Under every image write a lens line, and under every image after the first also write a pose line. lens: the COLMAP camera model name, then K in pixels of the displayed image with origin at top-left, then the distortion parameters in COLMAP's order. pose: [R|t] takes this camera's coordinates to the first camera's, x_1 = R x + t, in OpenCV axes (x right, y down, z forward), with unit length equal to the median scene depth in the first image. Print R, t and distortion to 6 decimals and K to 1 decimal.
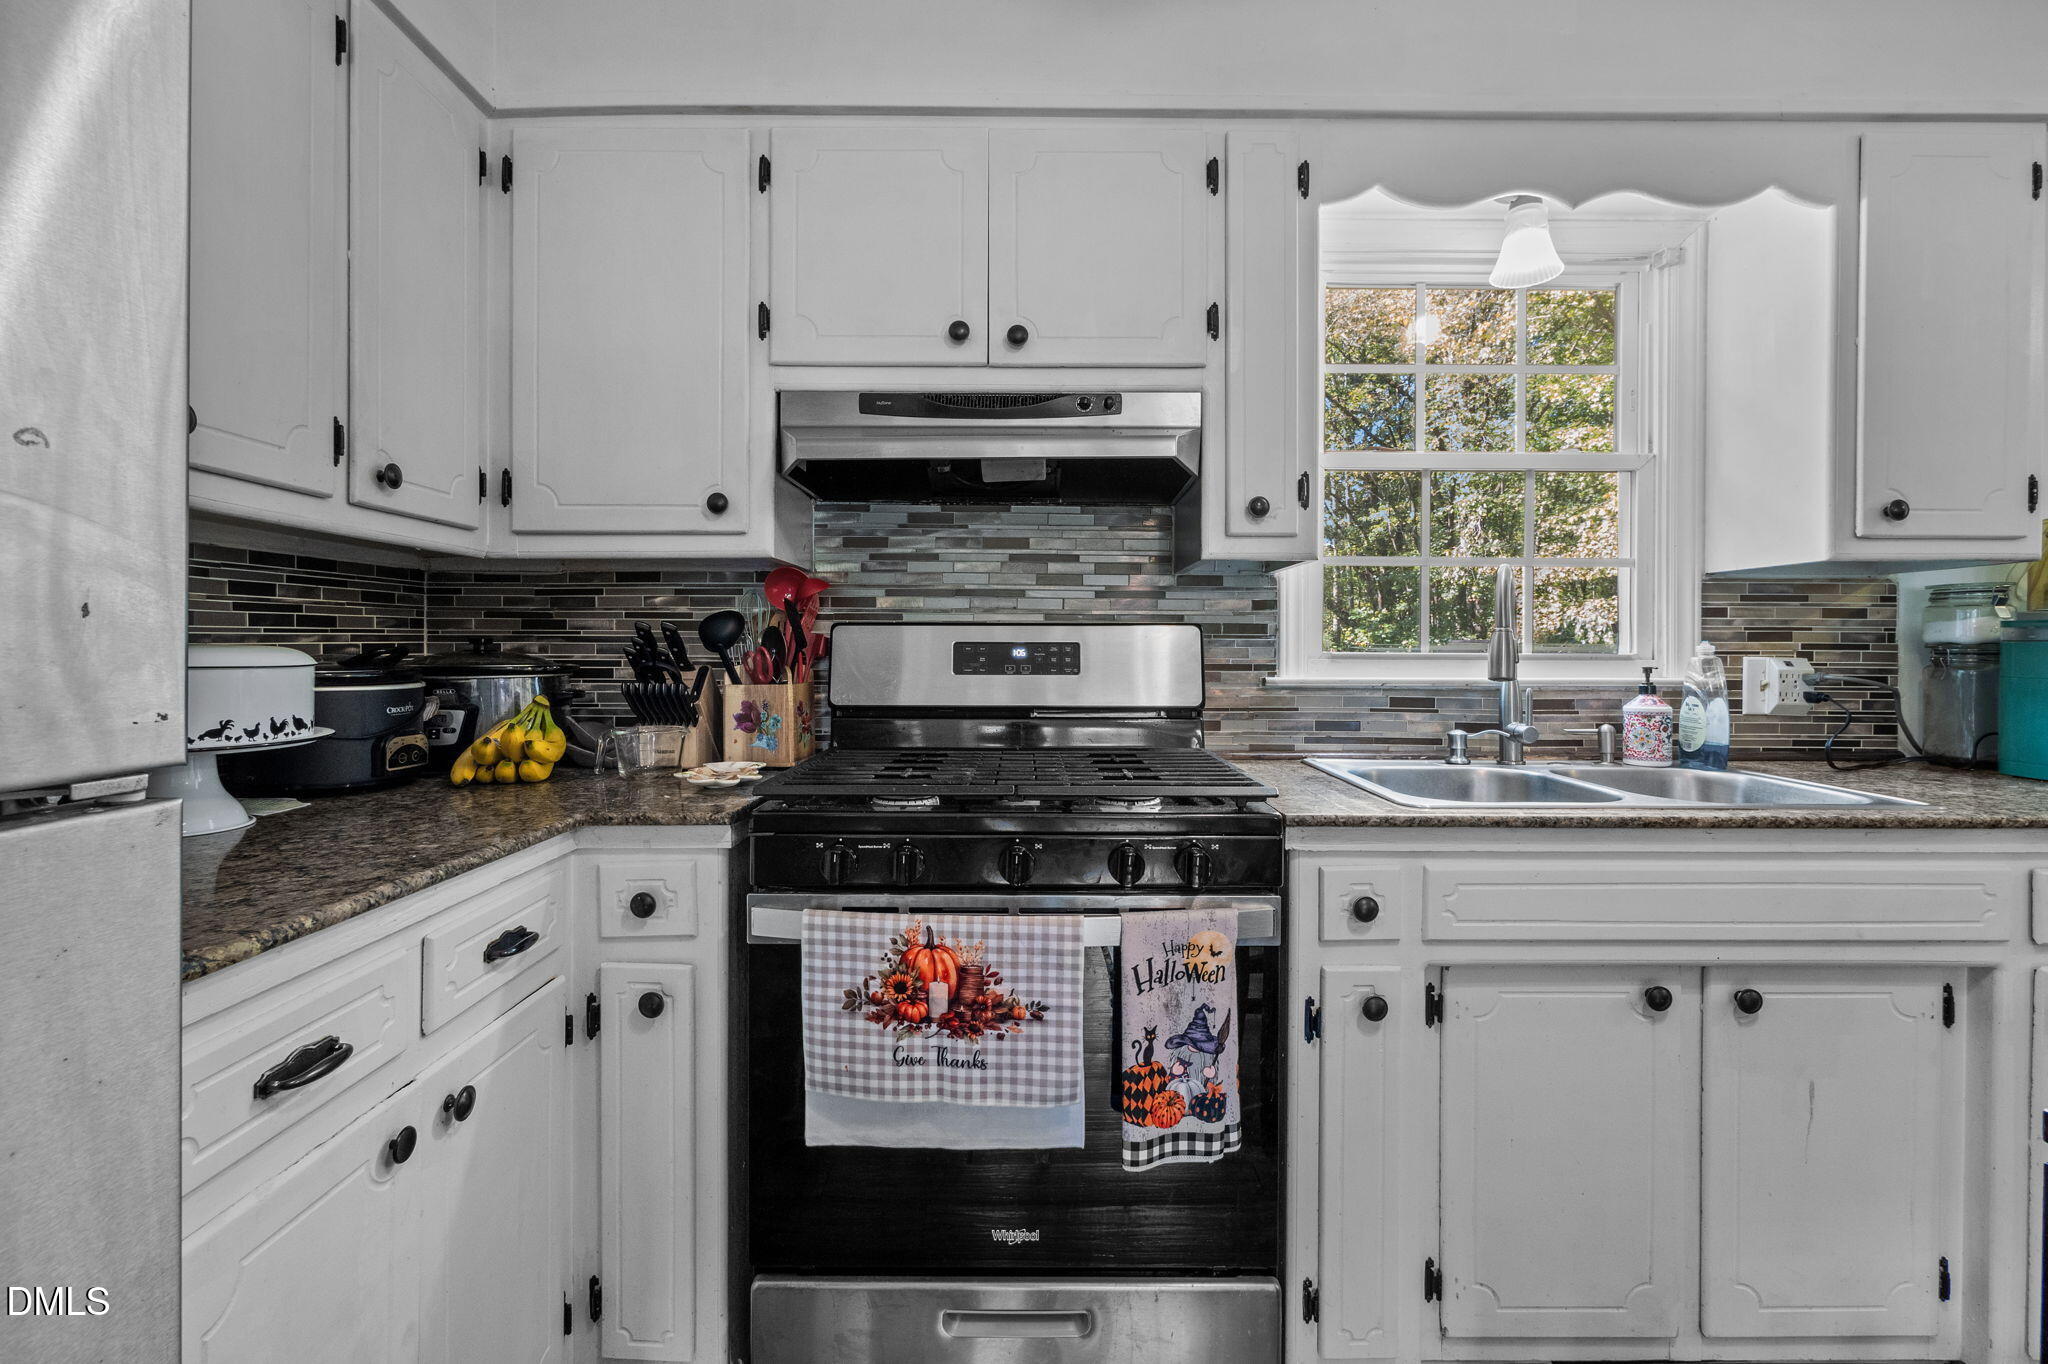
lens RADIAL K [[931.6, 0, 1007.4], [0, 931.6, 649.1], [0, 0, 1]] dist [0.000198, 0.000781]
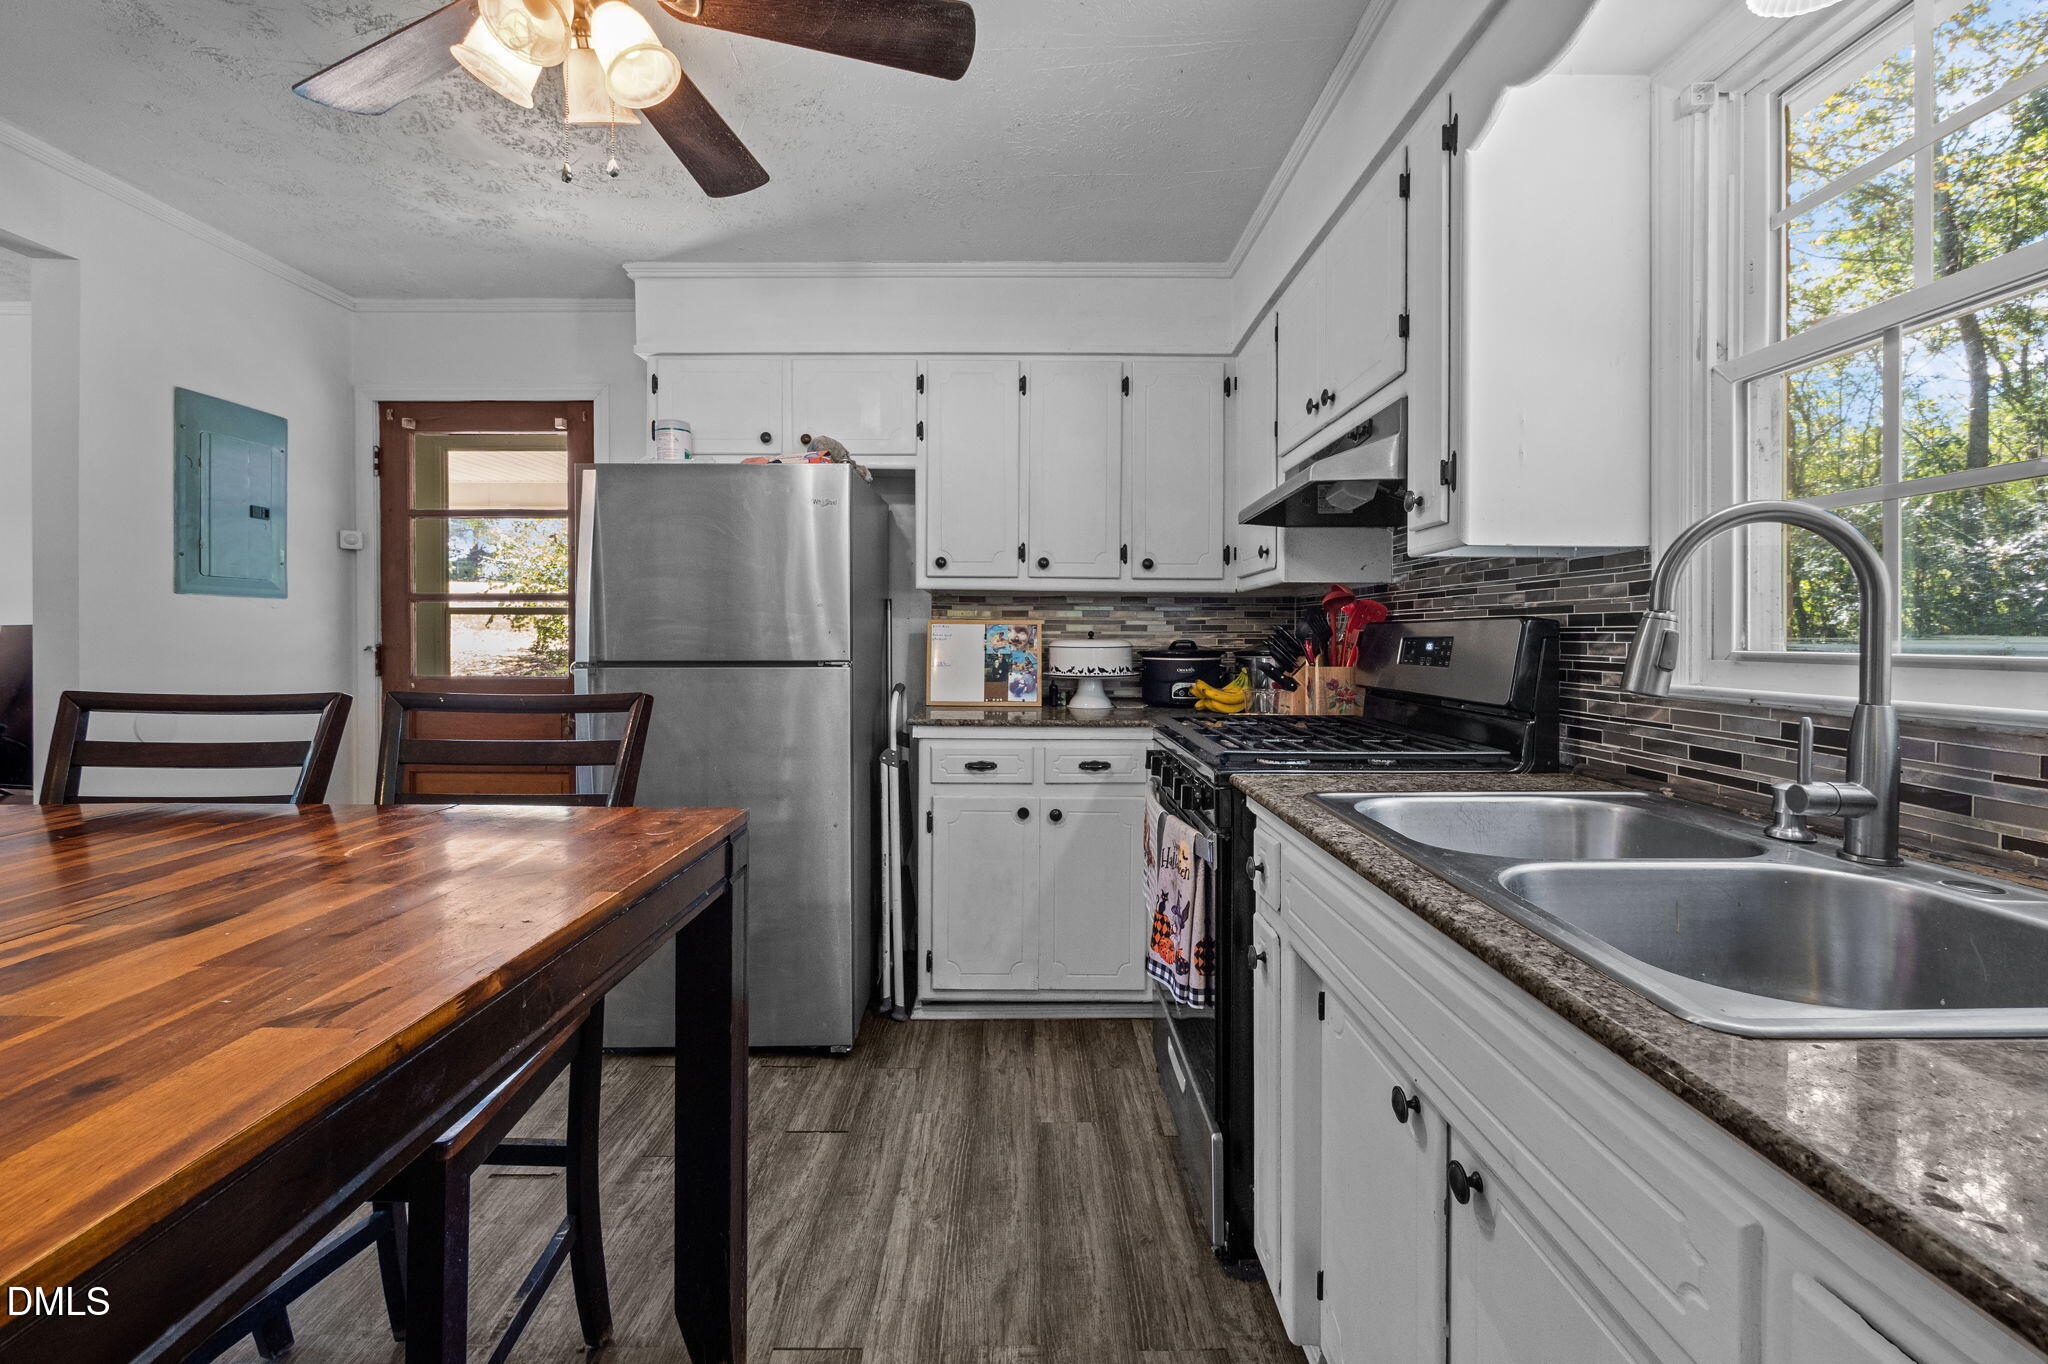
lens RADIAL K [[862.1, 0, 1015.8], [0, 862.1, 635.6], [0, 0, 1]] dist [-0.003789, 0.000690]
pose [[-0.000263, -0.004928, -0.999988, 1.101435], [-0.007167, 0.999962, -0.004926, -0.000492], [0.999974, 0.007166, -0.000299, 0.533718]]
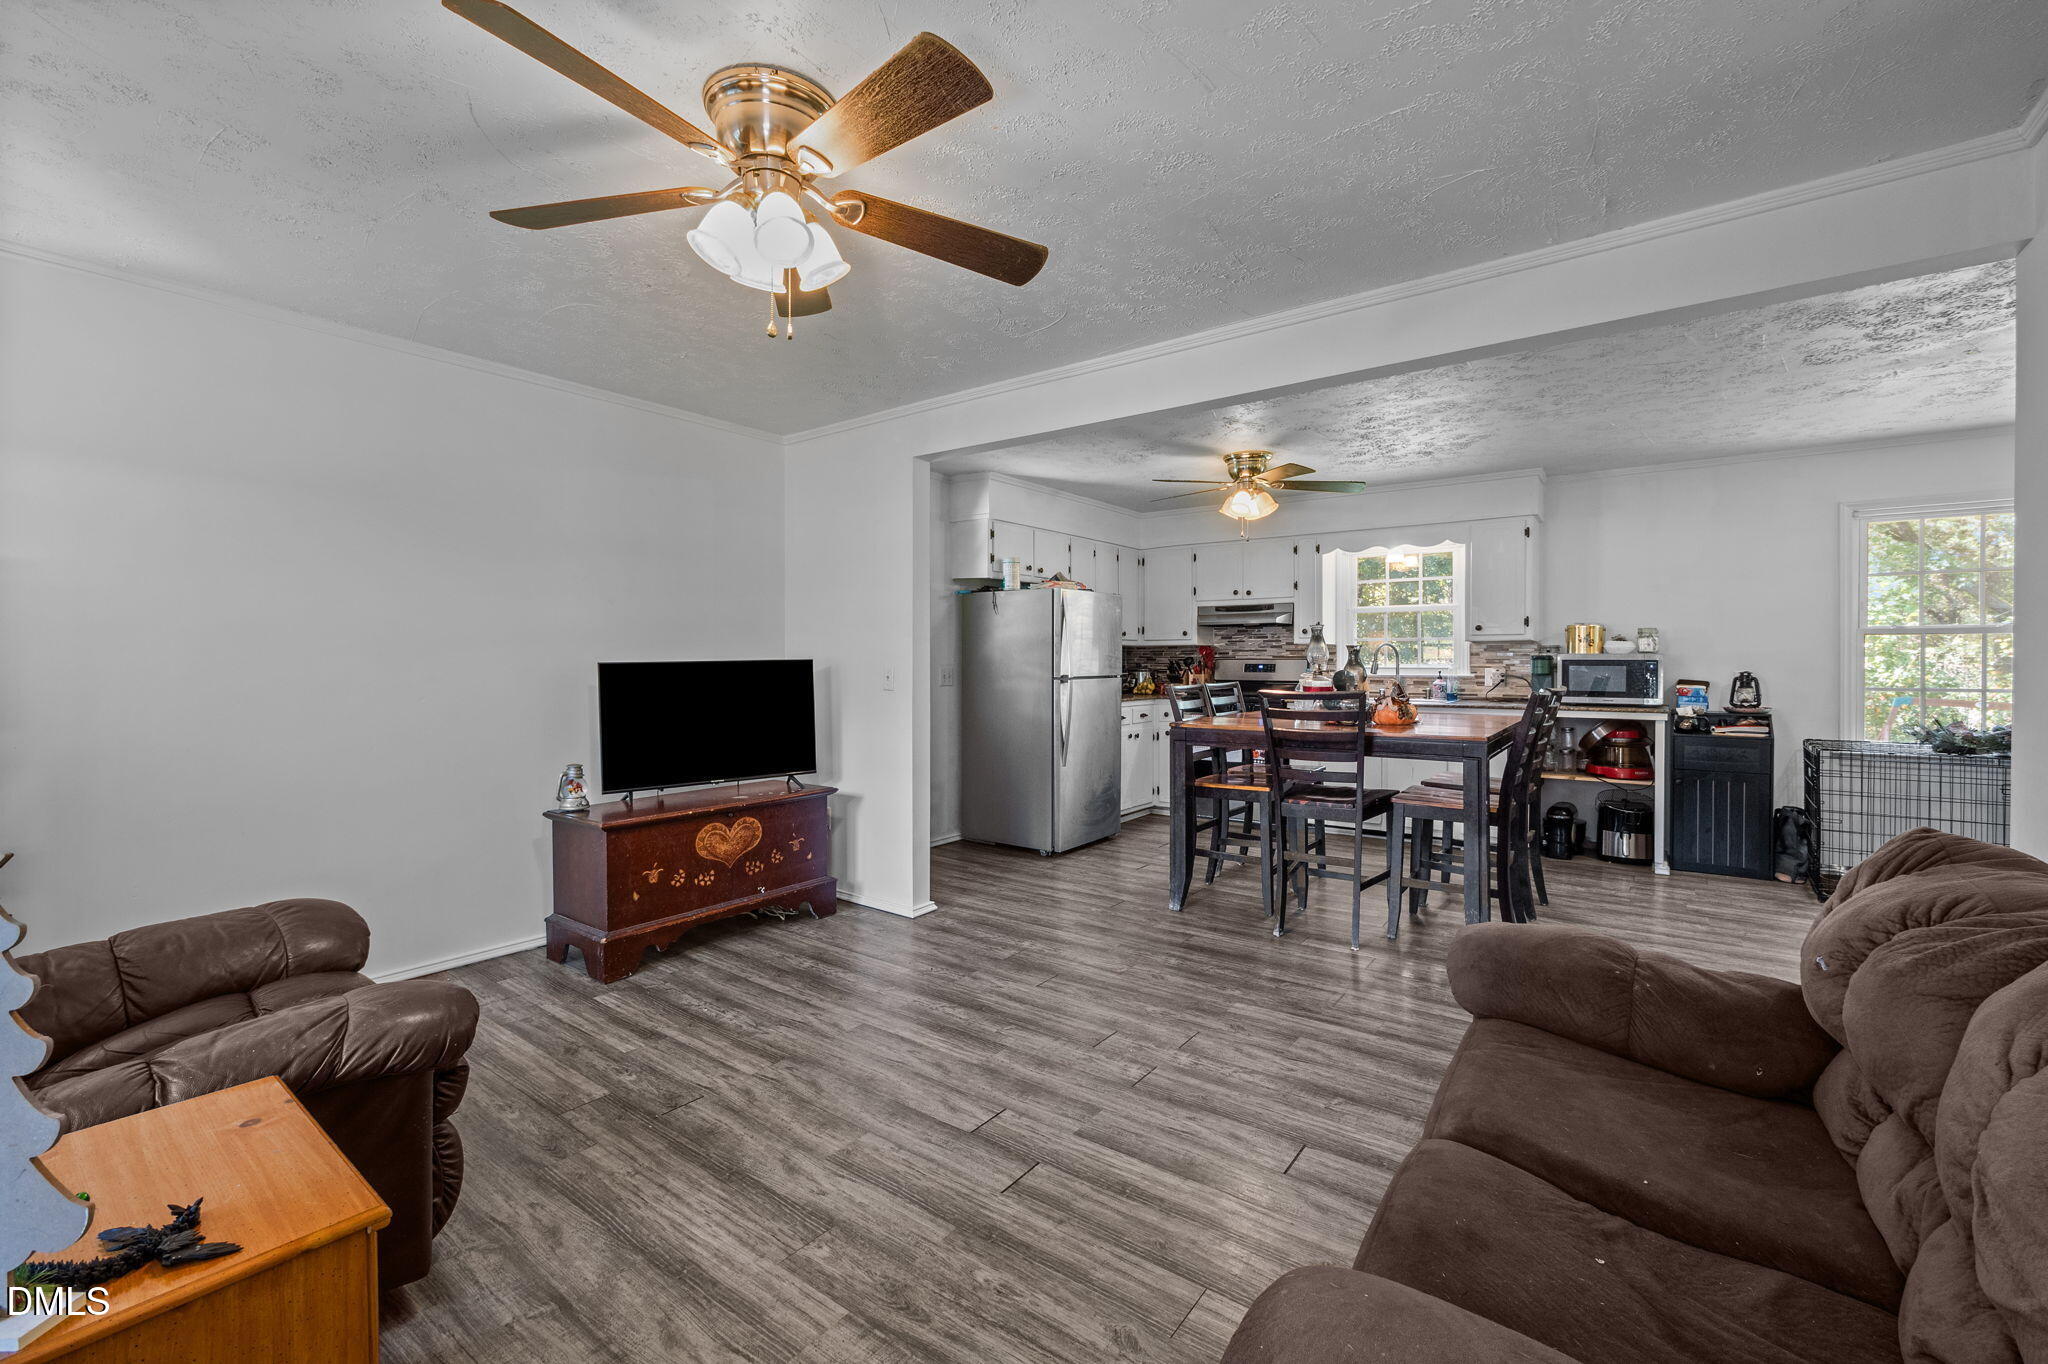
lens RADIAL K [[862.1, 0, 1014.8], [0, 862.1, 669.2], [0, 0, 1]] dist [-0.003789, 0.000690]
pose [[0.797473, 0.001593, -0.603352, 1.430269], [0.001454, 0.999989, 0.004562, -0.003861], [0.603353, -0.004515, 0.797462, -2.603763]]
